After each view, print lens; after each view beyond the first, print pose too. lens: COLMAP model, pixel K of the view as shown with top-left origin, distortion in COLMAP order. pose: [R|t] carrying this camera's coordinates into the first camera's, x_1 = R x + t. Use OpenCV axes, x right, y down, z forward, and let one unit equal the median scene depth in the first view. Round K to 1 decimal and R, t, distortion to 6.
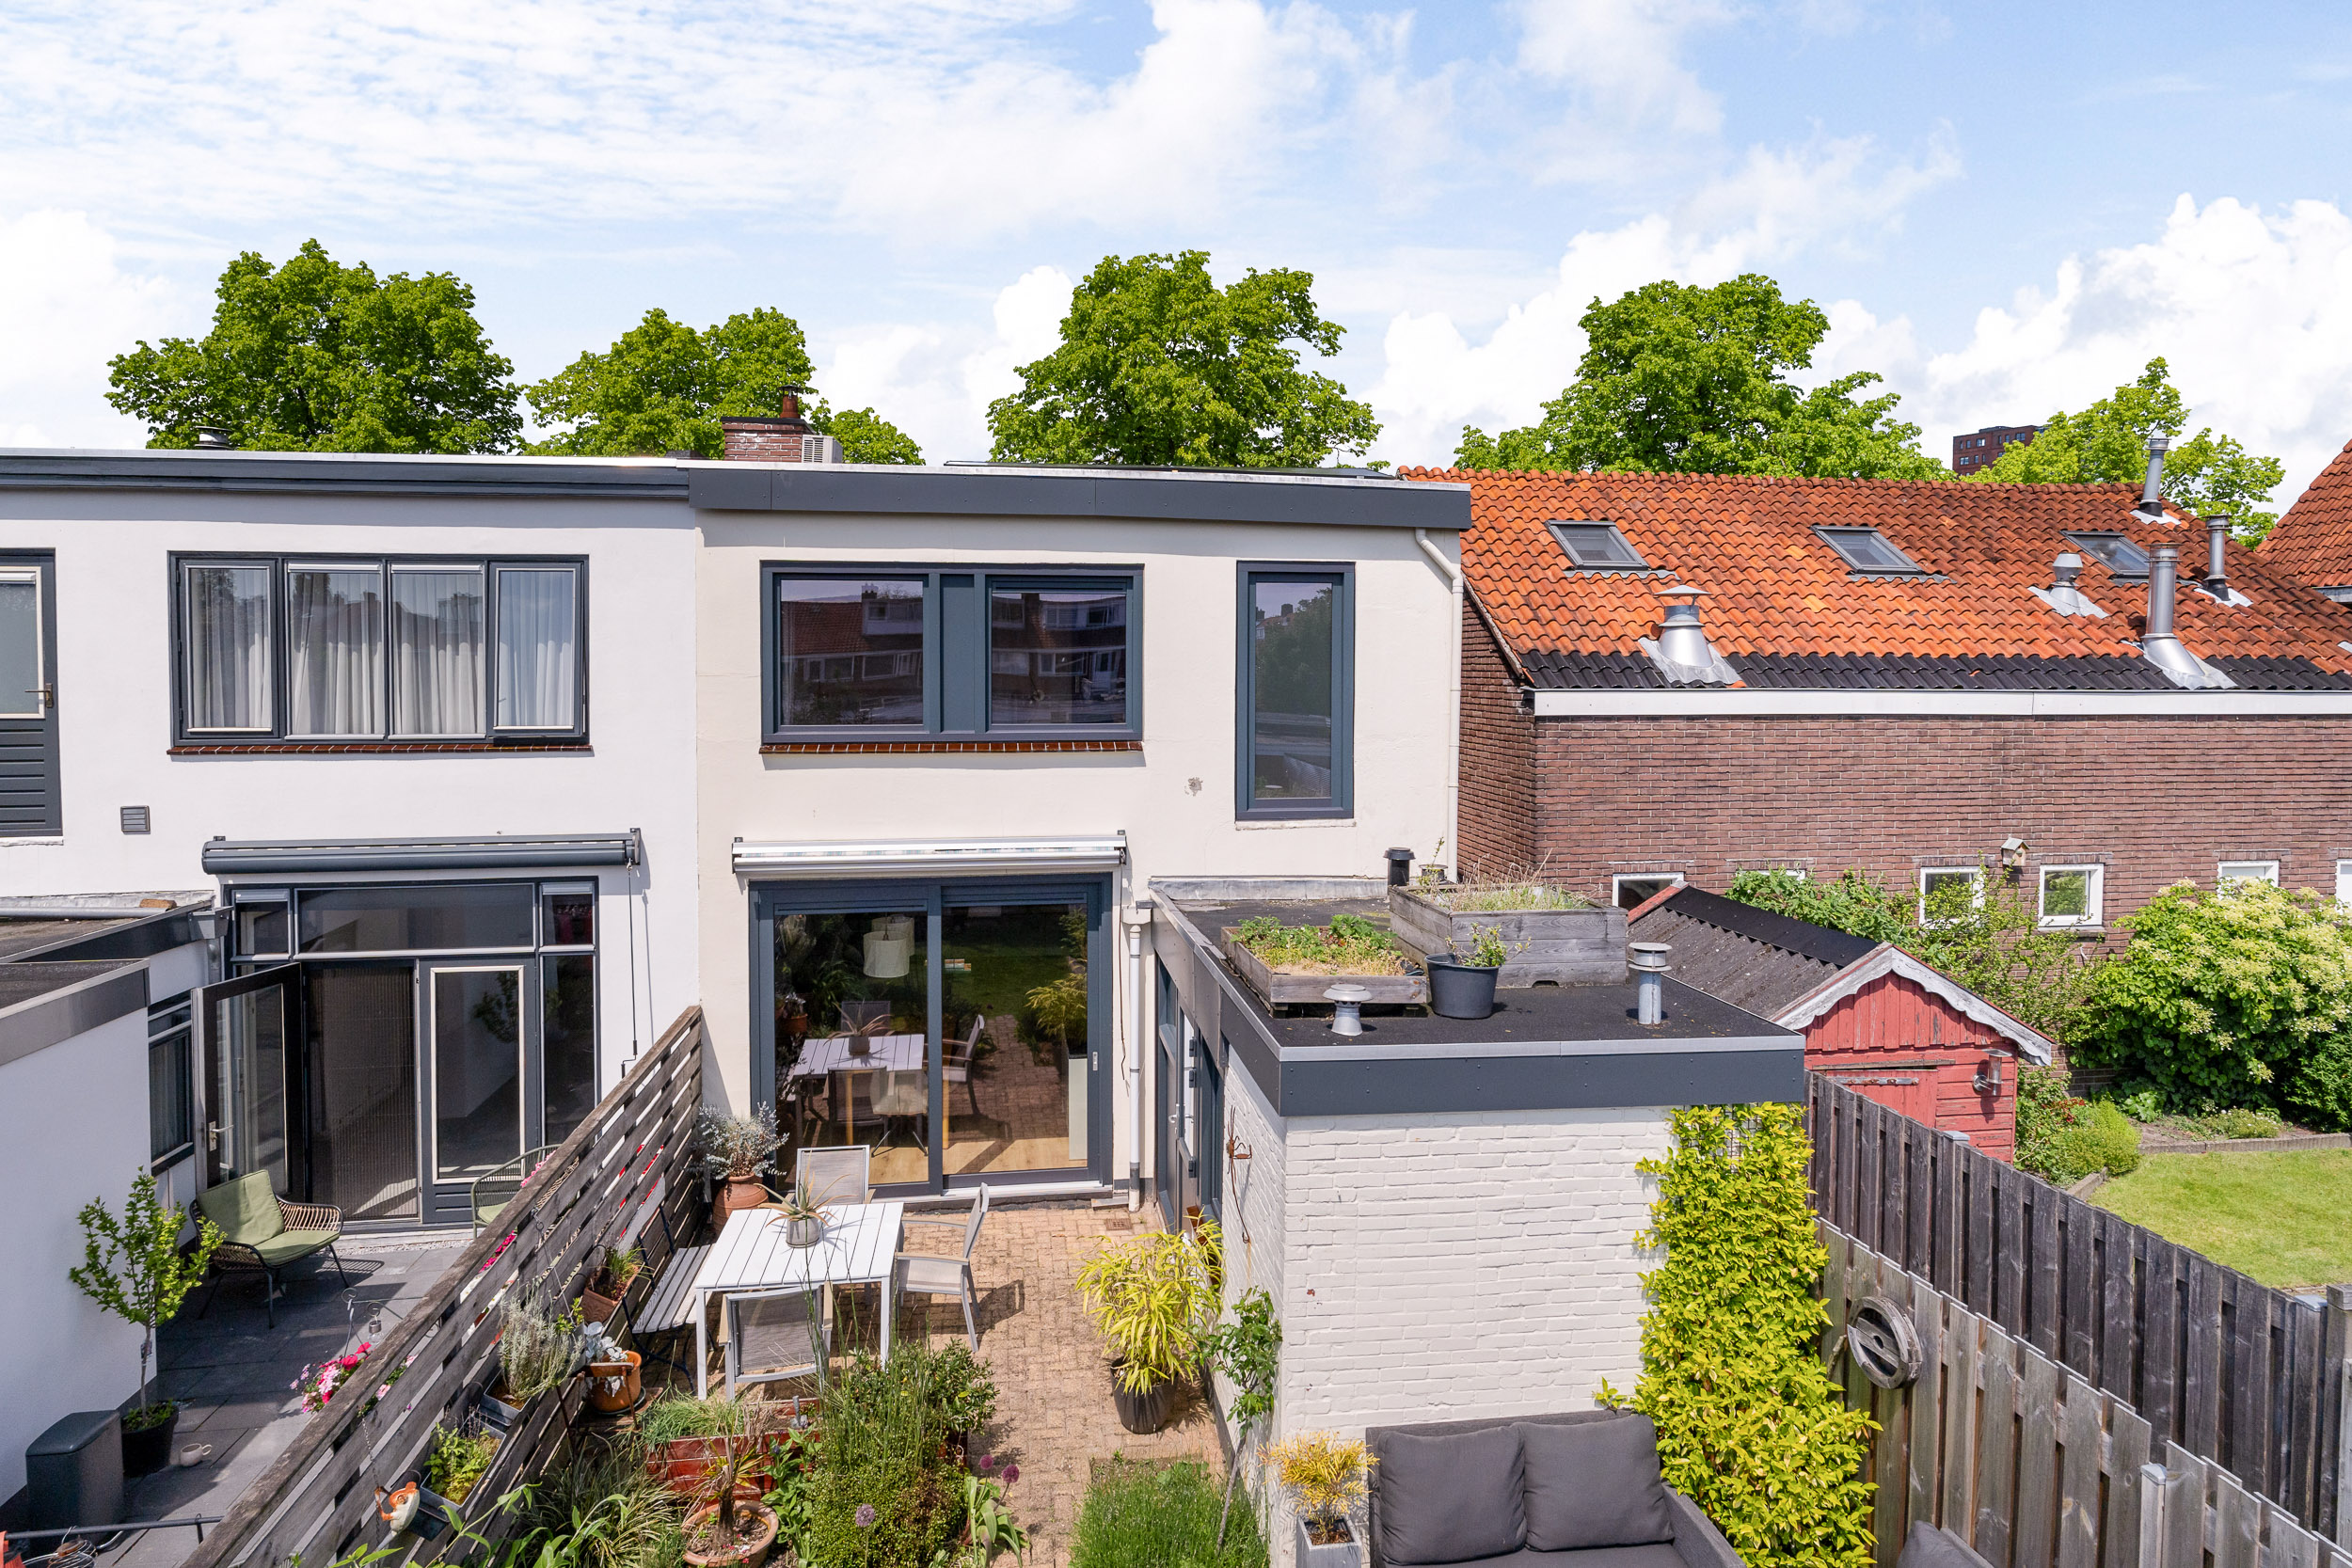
lens RADIAL K [[1291.5, 0, 1138.2], [0, 1291.5, 793.5], [0, 0, 1]] dist [-0.002564, -0.001035]
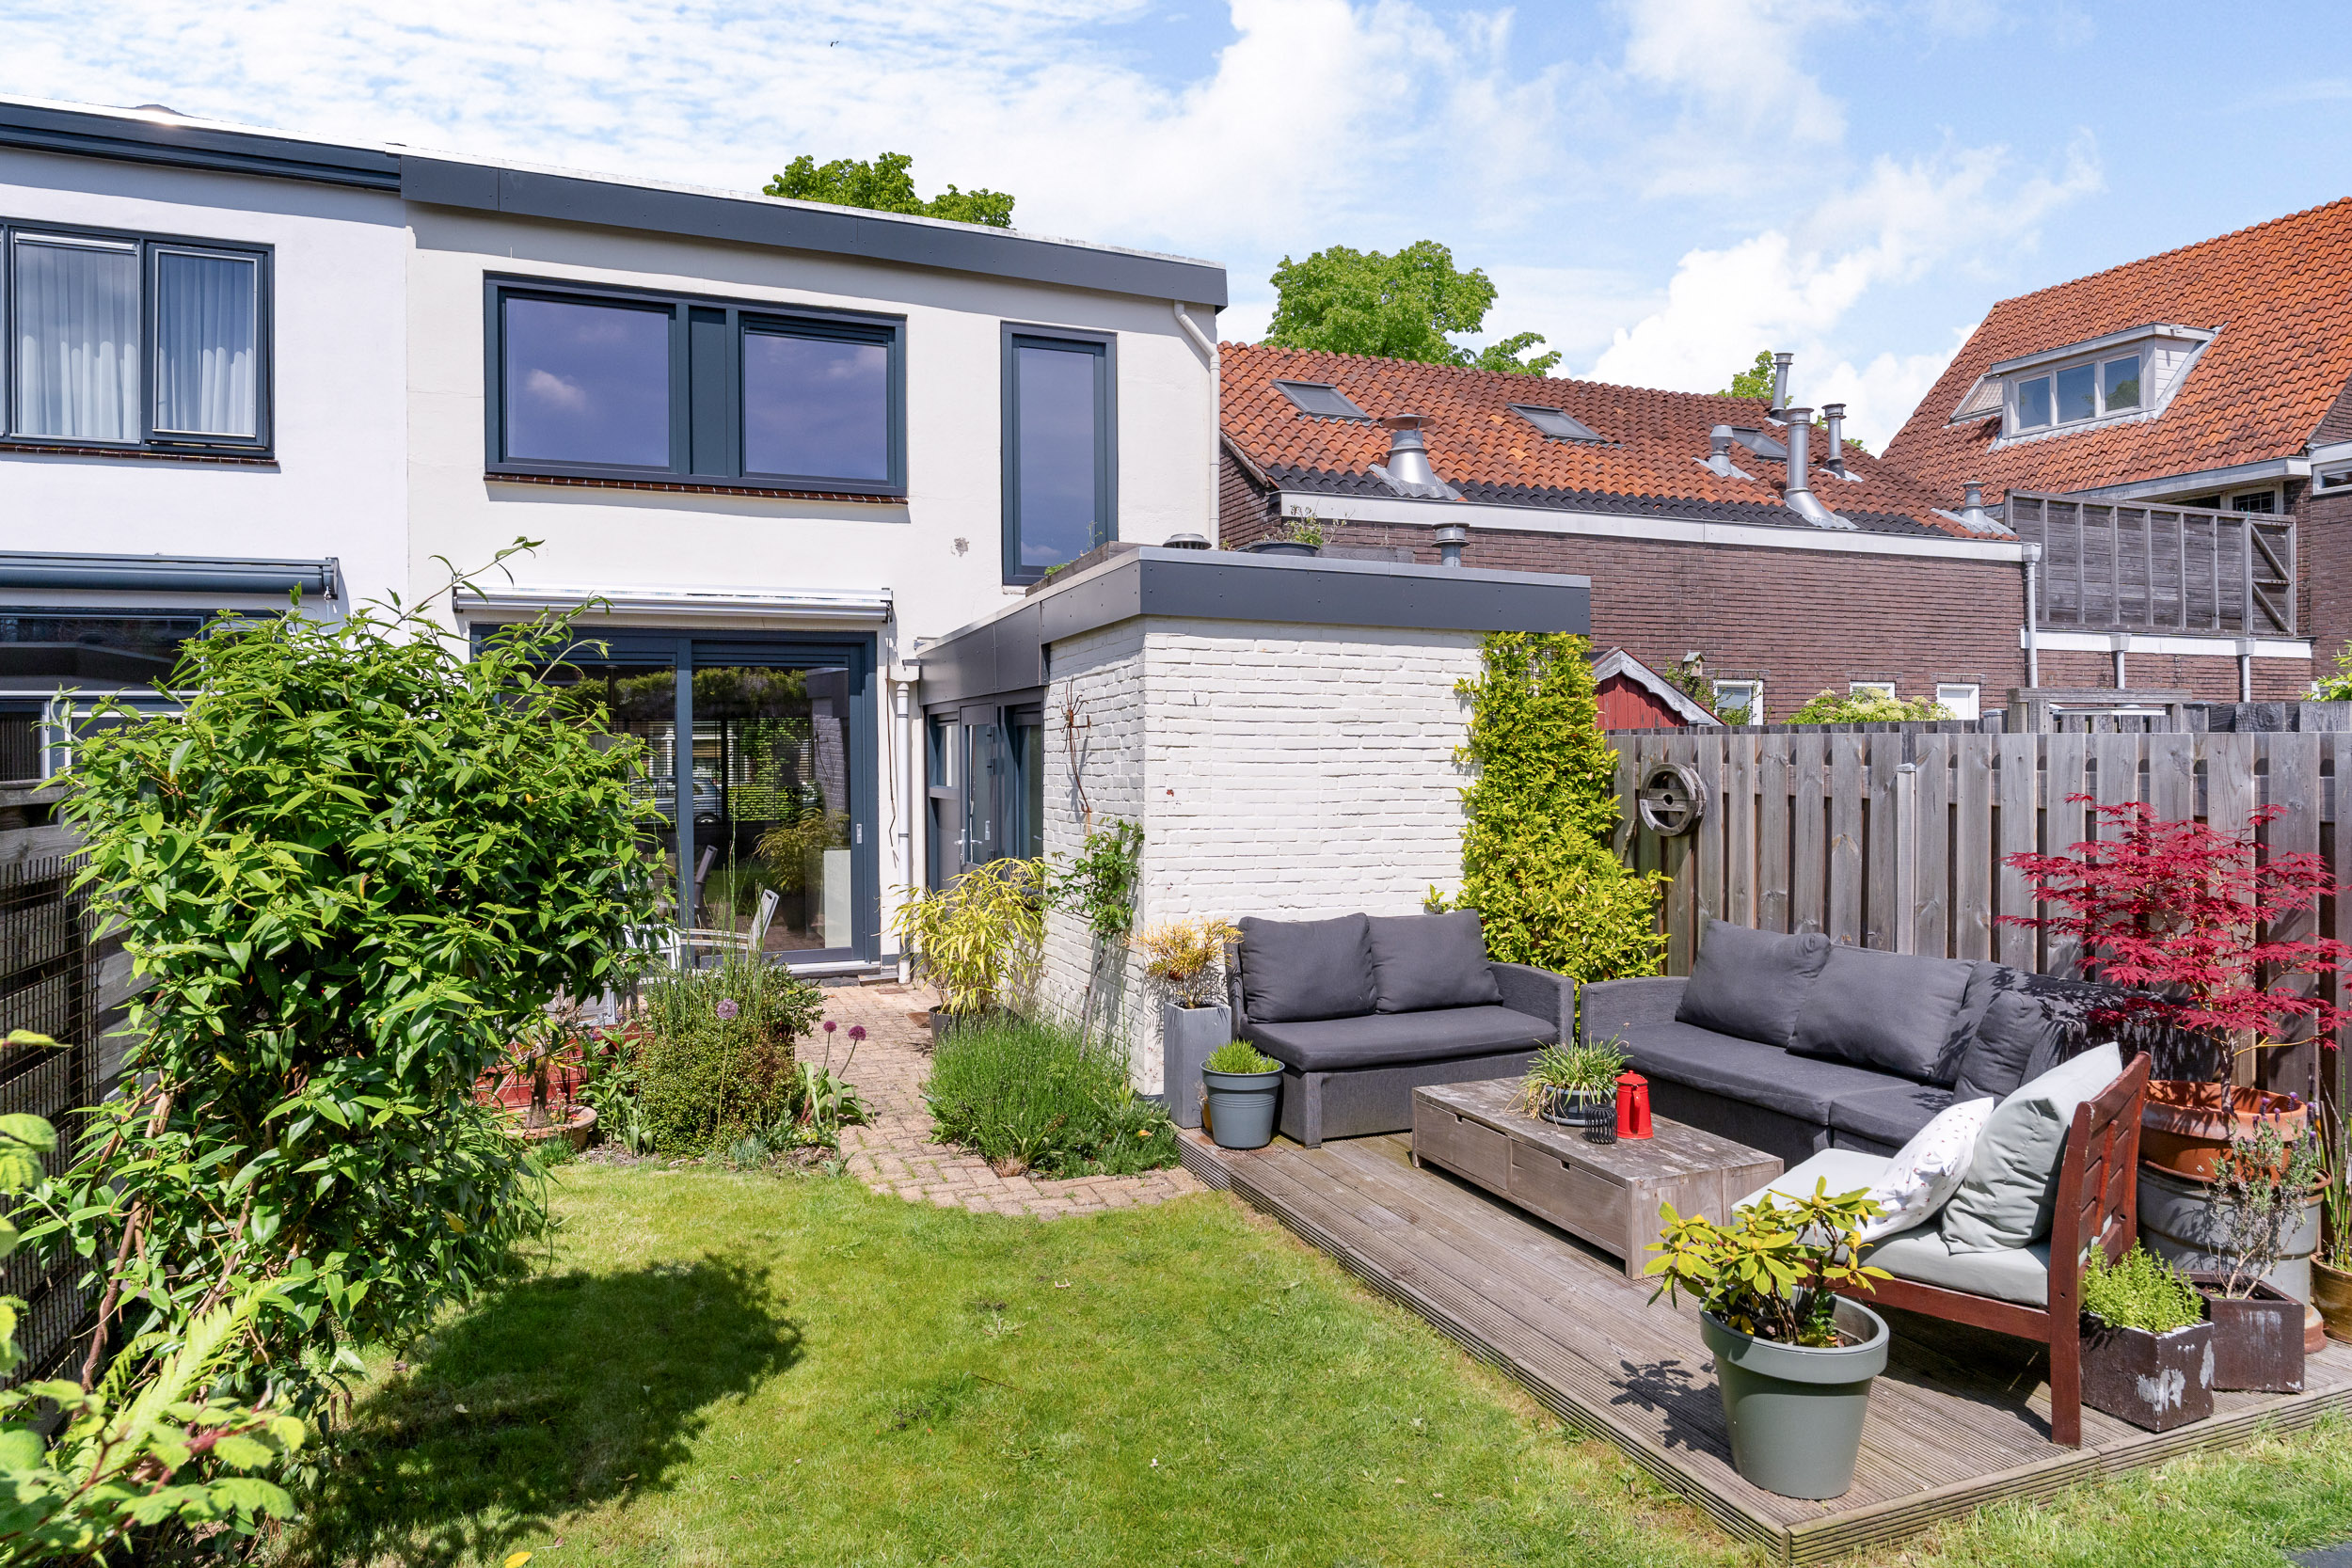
lens RADIAL K [[1361.1, 0, 1129.7], [0, 1361.1, 765.0], [0, 0, 1]] dist [-0.003258, 0.003477]
pose [[0.972989, -0.008613, 0.230689, -0.070971], [0.015552, 0.999479, -0.028277, 0.190947], [-0.230326, 0.031101, 0.972616, -0.021460]]
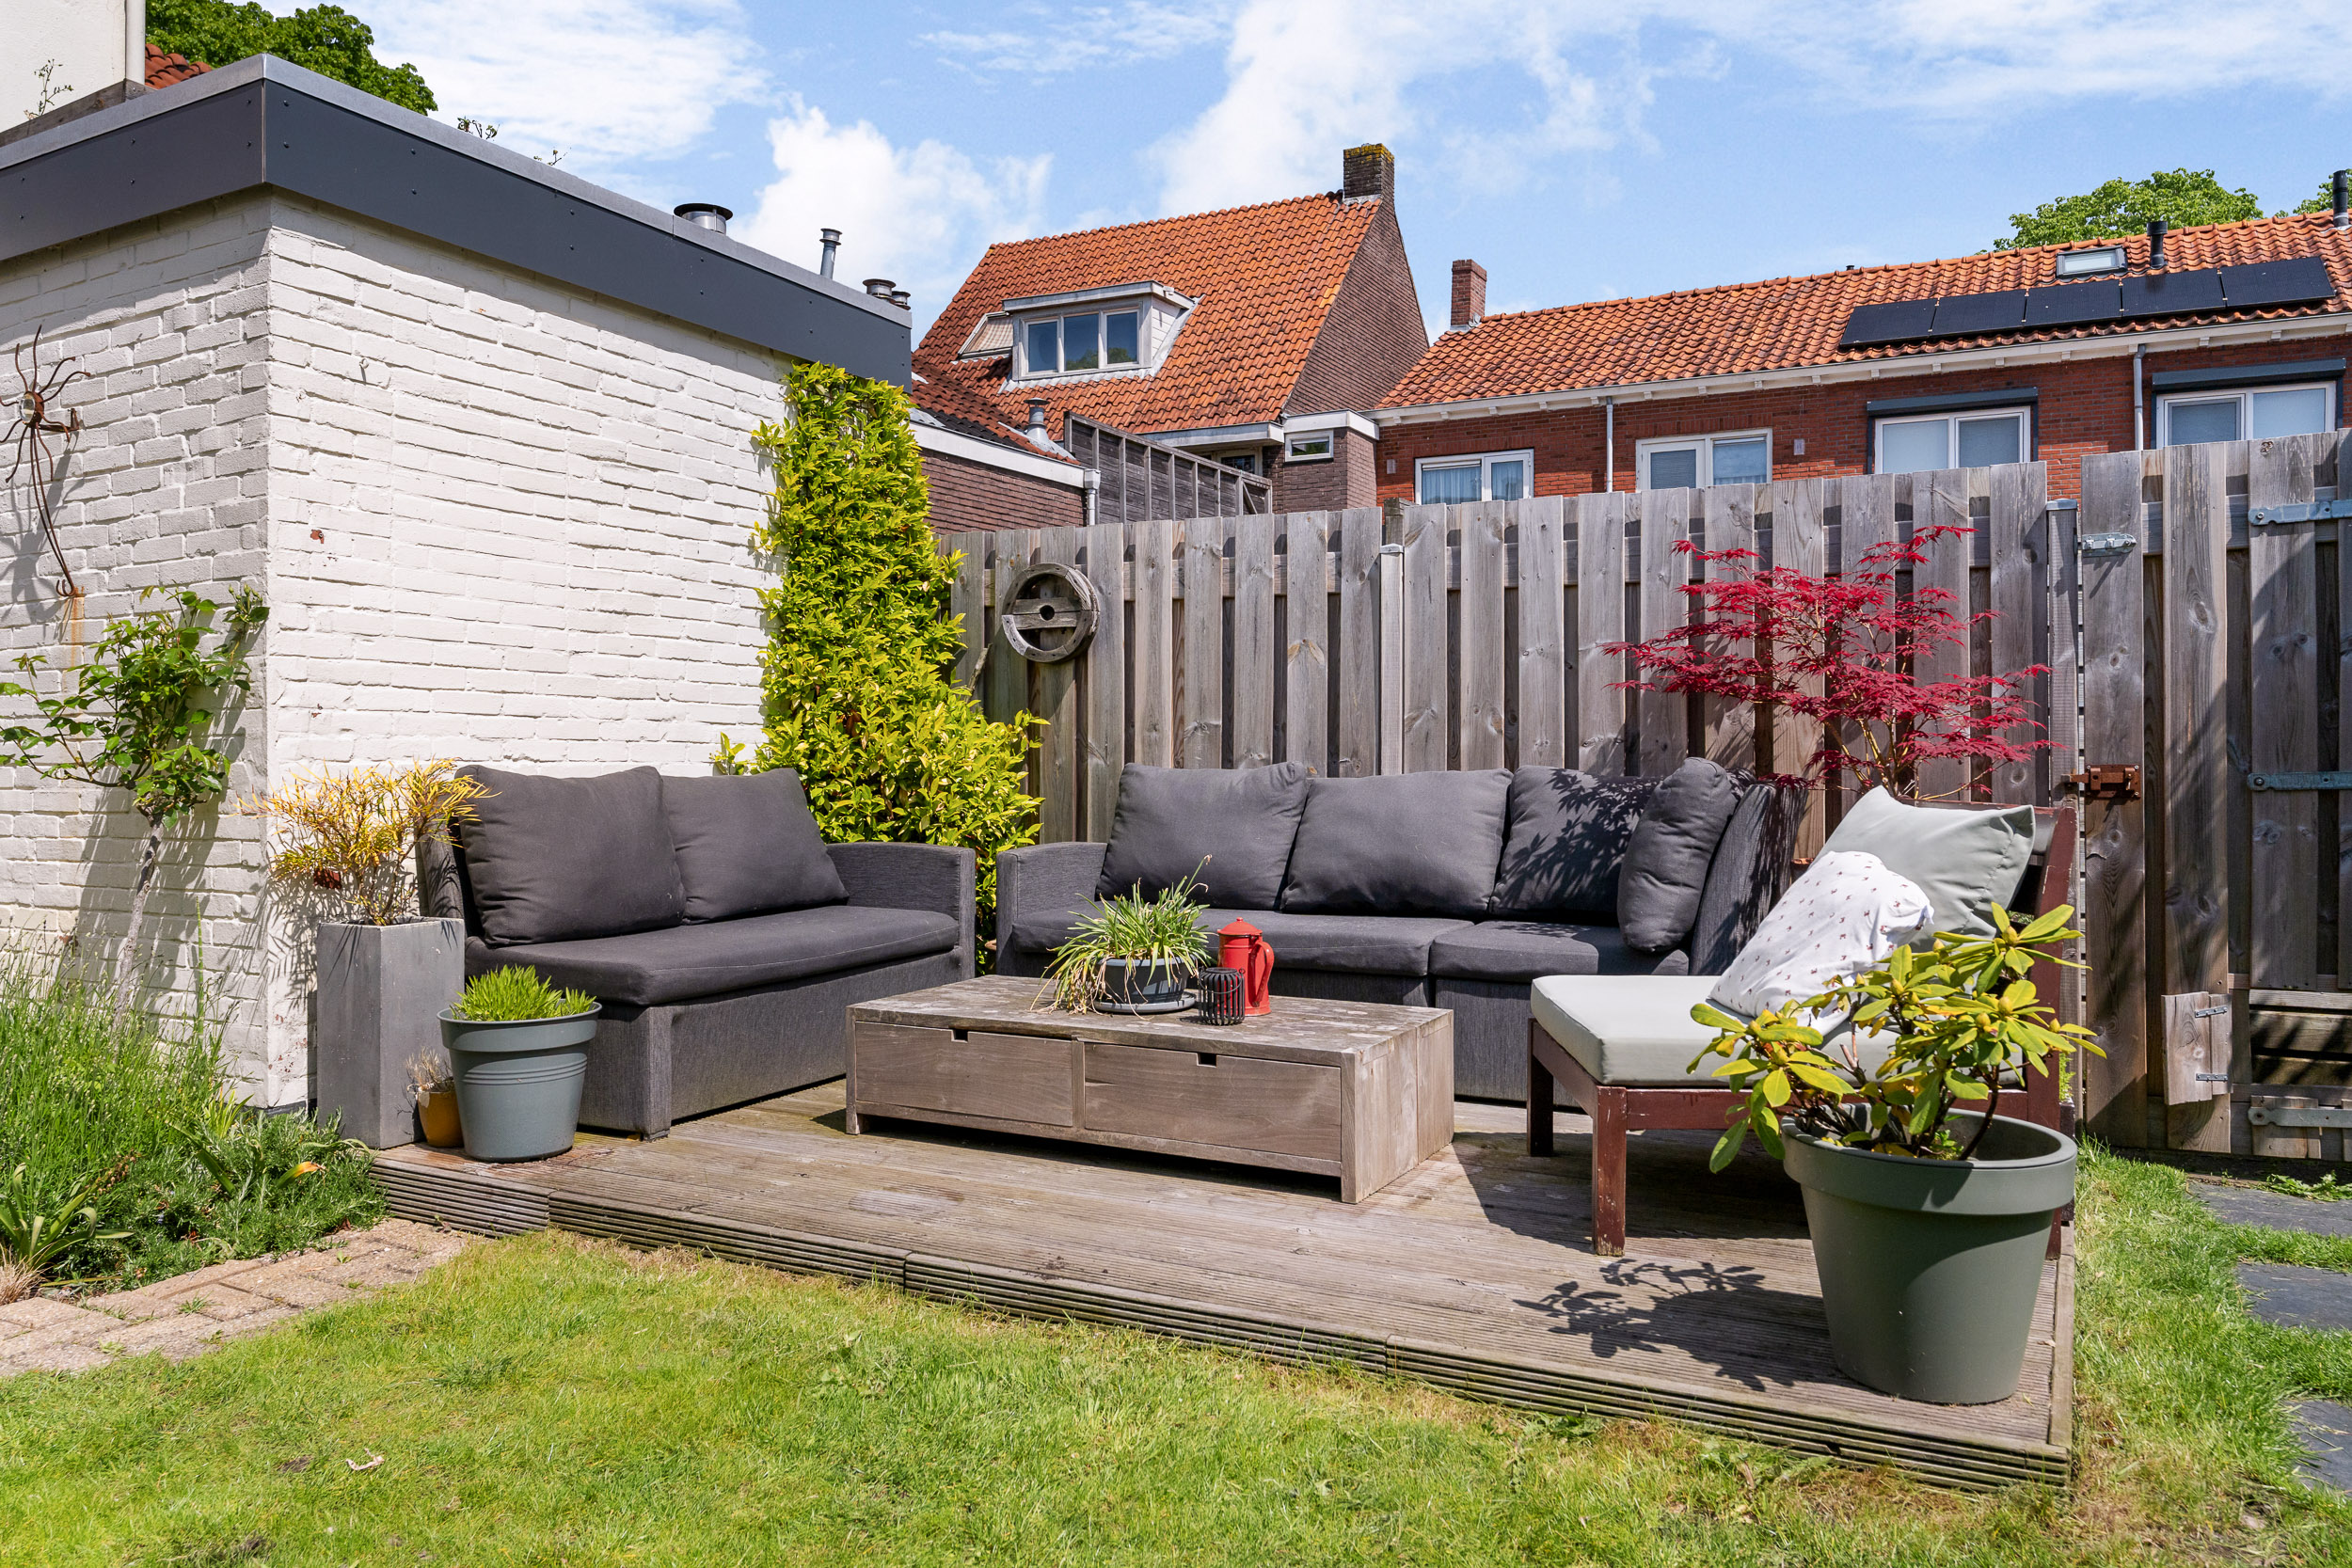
lens RADIAL K [[1645.6, 0, 1168.9], [0, 1645.6, 751.3], [0, 0, 1]] dist [-0.009964, 0.007530]
pose [[0.586579, -0.005266, 0.809875, -0.105865], [0.024556, 0.999635, -0.011286, 0.239246], [-0.809520, 0.026507, 0.586494, 0.145866]]
